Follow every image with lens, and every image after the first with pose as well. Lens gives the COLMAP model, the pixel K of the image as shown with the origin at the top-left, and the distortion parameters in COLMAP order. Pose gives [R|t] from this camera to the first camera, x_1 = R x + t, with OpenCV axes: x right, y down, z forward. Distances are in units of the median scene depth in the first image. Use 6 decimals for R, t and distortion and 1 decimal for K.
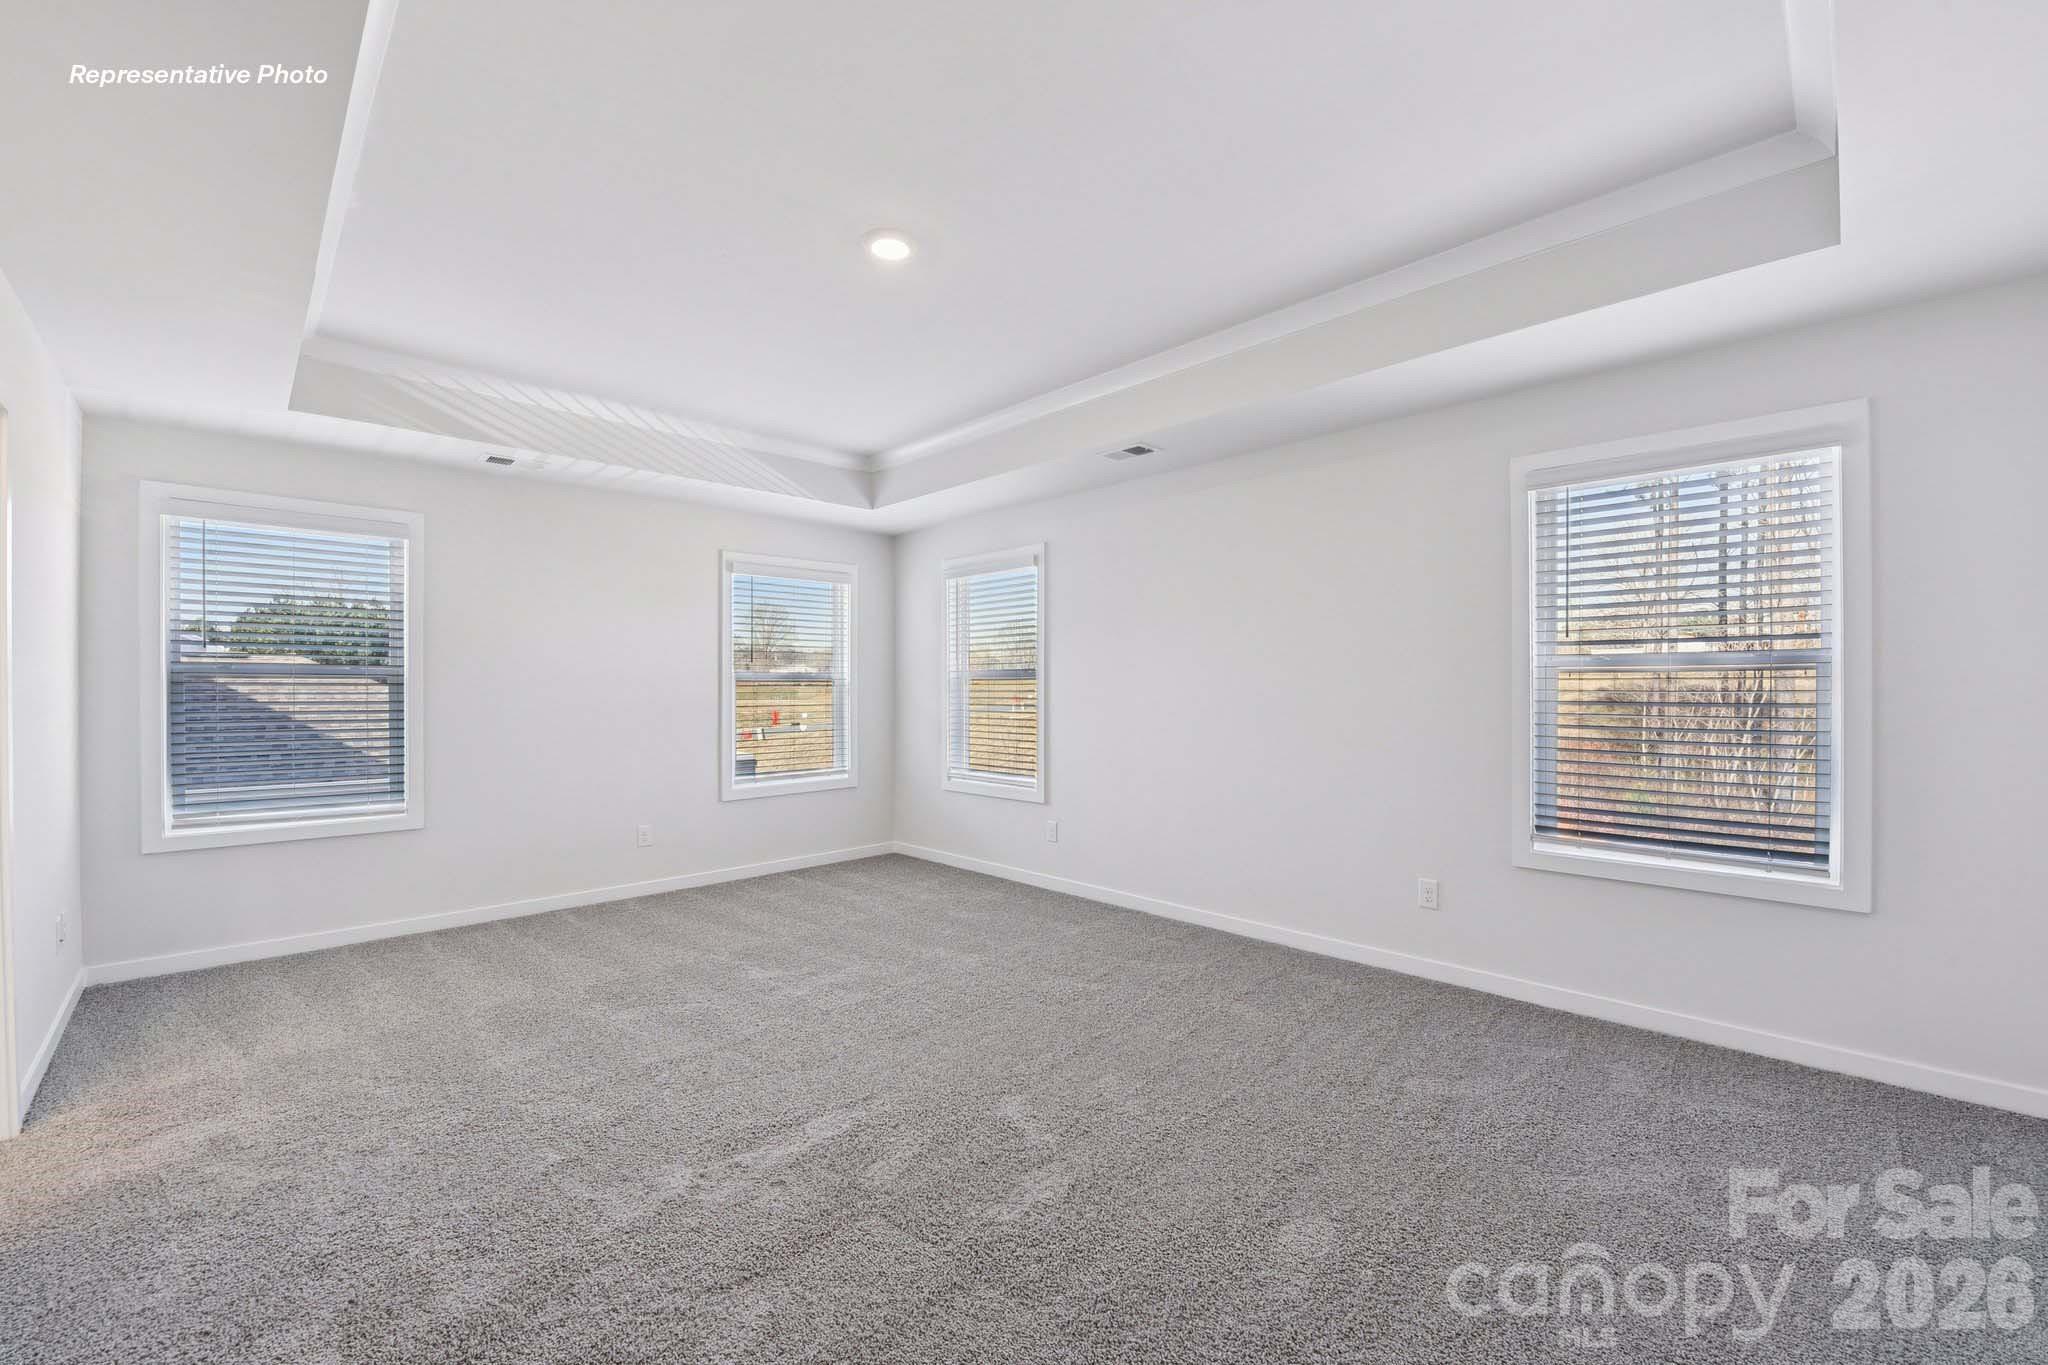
lens RADIAL K [[825.2, 0, 1025.9], [0, 825.2, 684.9], [0, 0, 1]] dist [-0.007582, -0.000247]
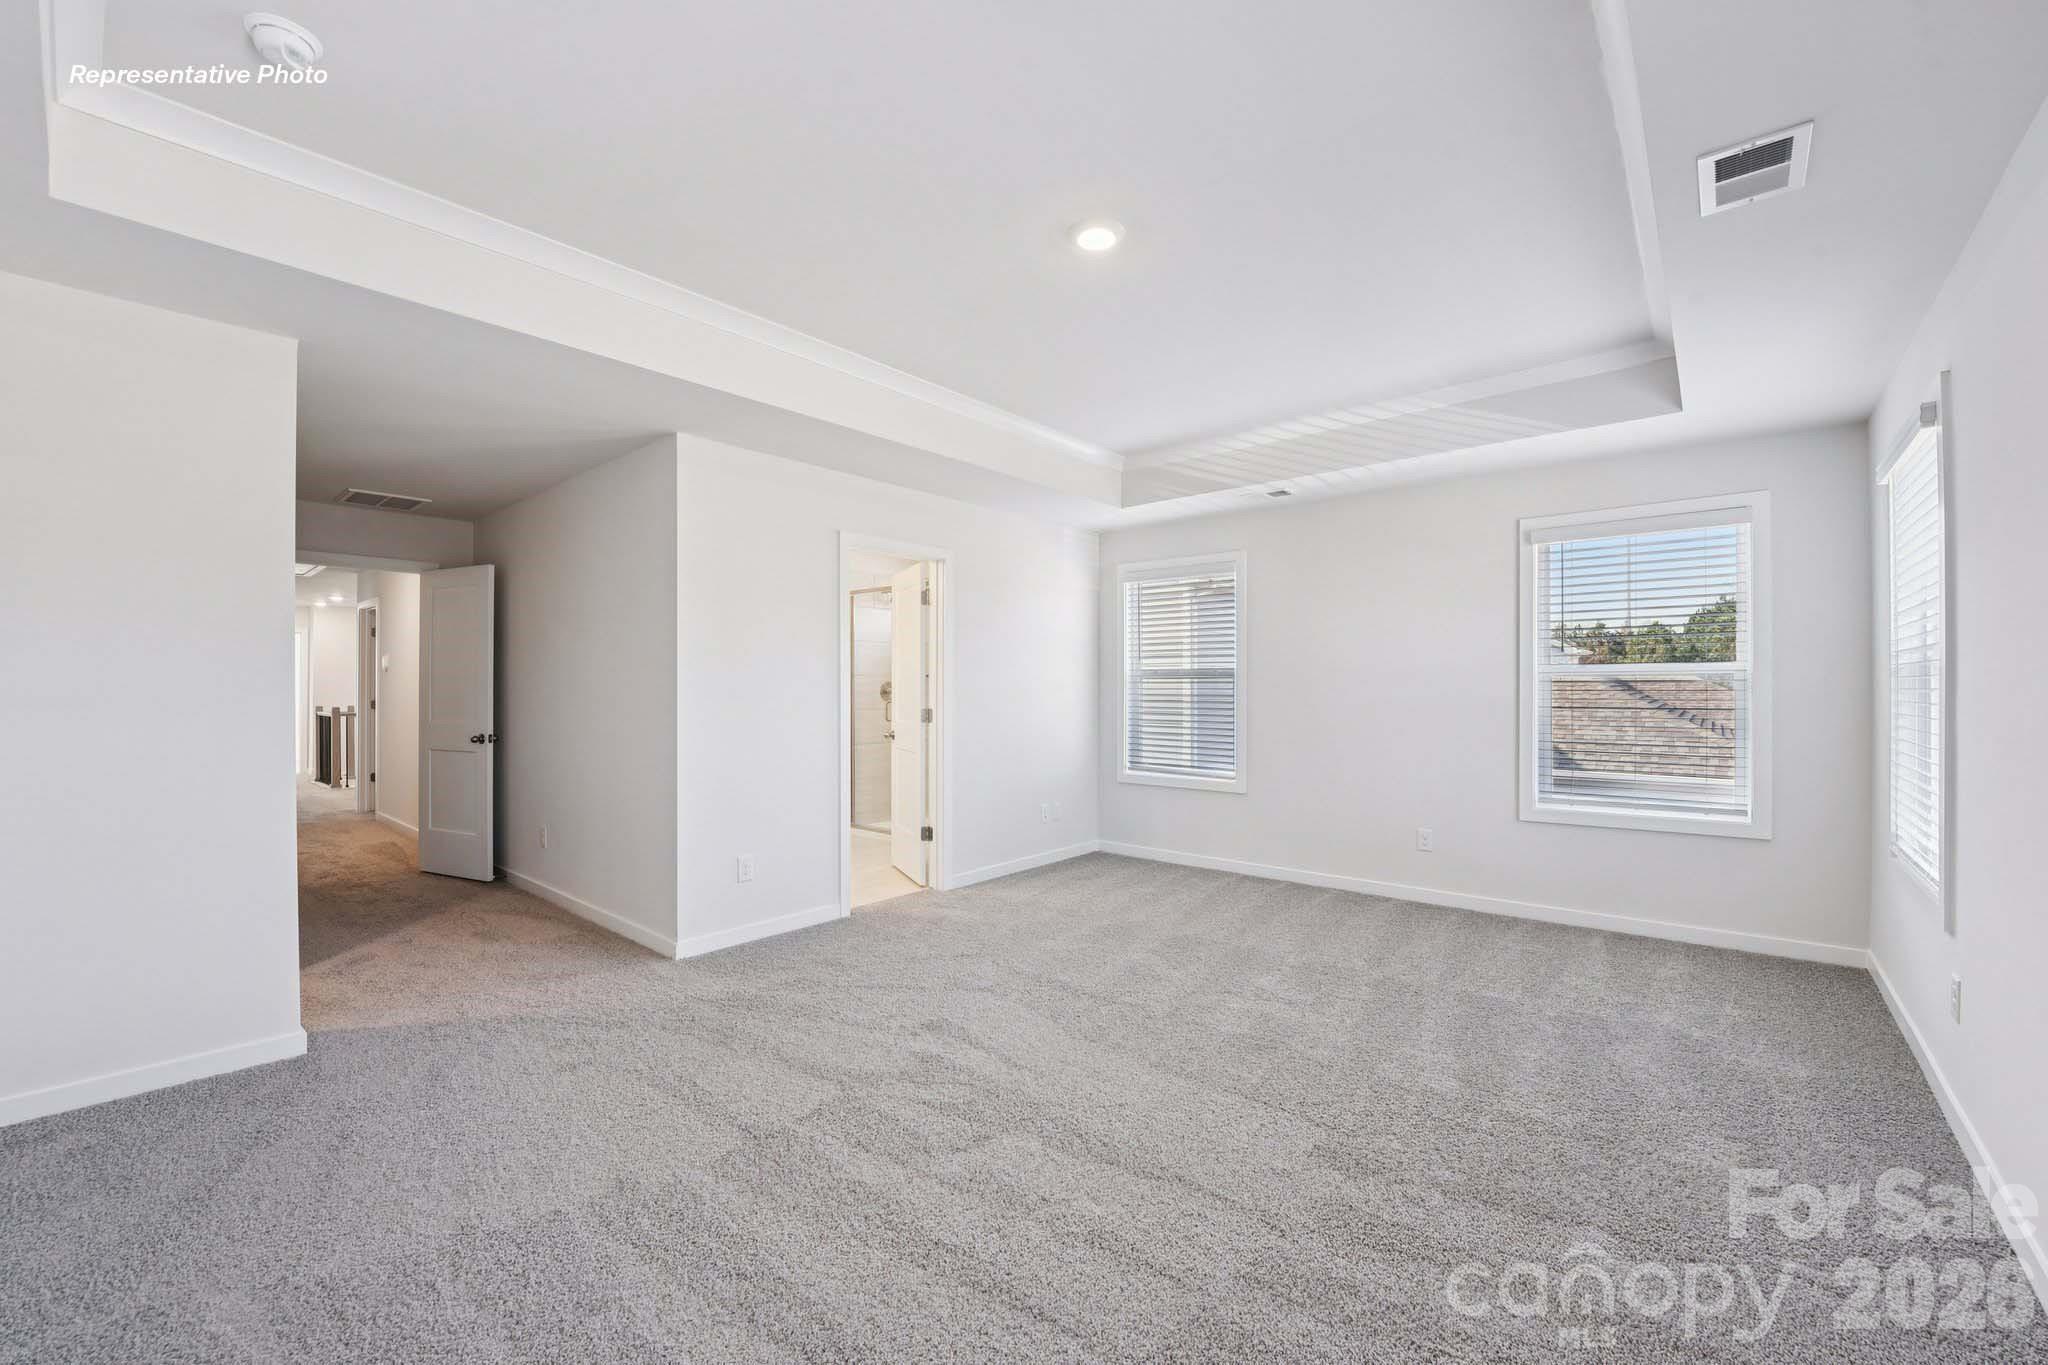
lens RADIAL K [[825.2, 0, 1025.9], [0, 825.2, 684.9], [0, 0, 1]] dist [-0.007582, -0.000247]
pose [[0.094102, 0.000090, -0.995563, 0.523299], [0.004698, 0.999989, 0.000534, 0.000941], [0.995551, -0.004728, 0.094101, 0.536344]]
